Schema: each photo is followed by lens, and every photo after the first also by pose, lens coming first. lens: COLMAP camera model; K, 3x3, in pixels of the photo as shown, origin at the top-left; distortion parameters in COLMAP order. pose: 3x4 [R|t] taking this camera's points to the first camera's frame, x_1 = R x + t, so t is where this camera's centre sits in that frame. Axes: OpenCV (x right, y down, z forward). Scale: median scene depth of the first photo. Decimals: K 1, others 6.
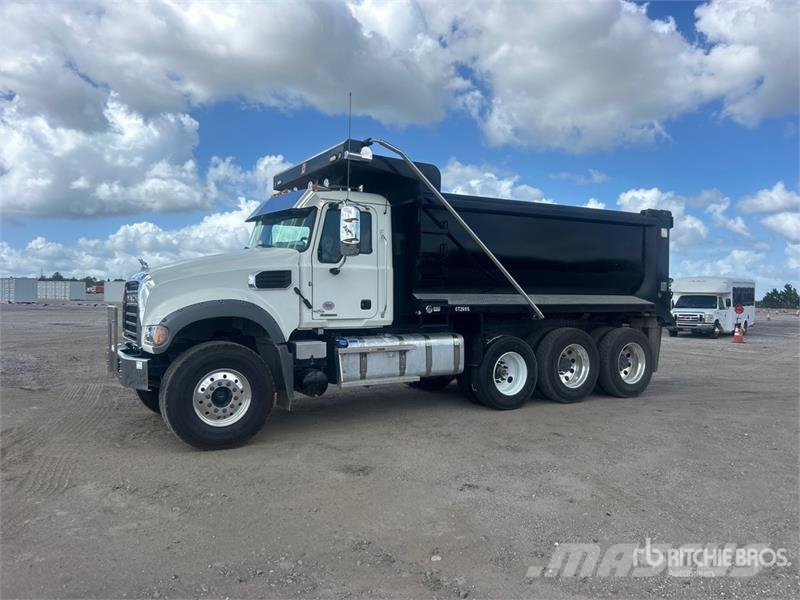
lens RADIAL K [[604.0, 0, 395.3], [0, 604.0, 296.9], [0, 0, 1]] dist [0.038318, -0.030107]
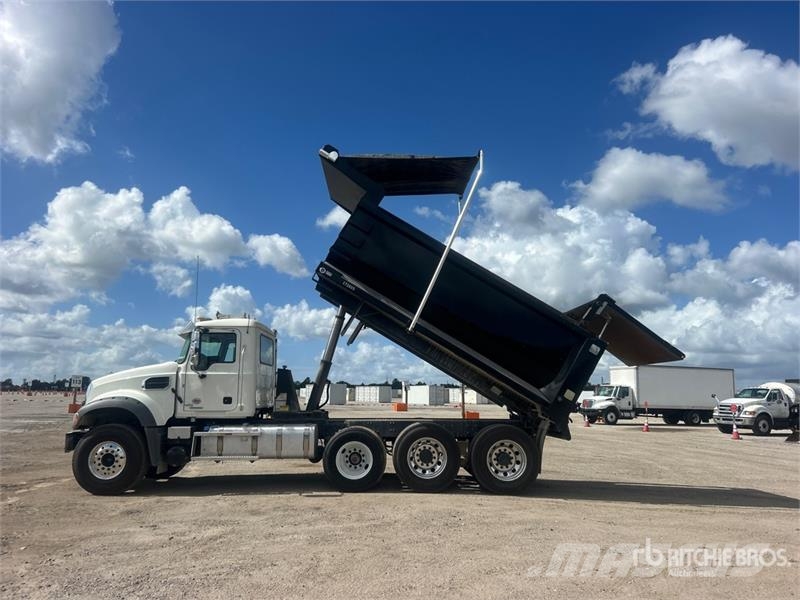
lens RADIAL K [[604.0, 0, 395.9], [0, 604.0, 317.1], [0, 0, 1]] dist [0.038318, -0.030107]
pose [[0.863673, -0.066709, -0.499618, 0.995839], [-0.003606, 0.990361, -0.138467, 0.014088], [0.504039, 0.121391, 0.855107, -0.003416]]
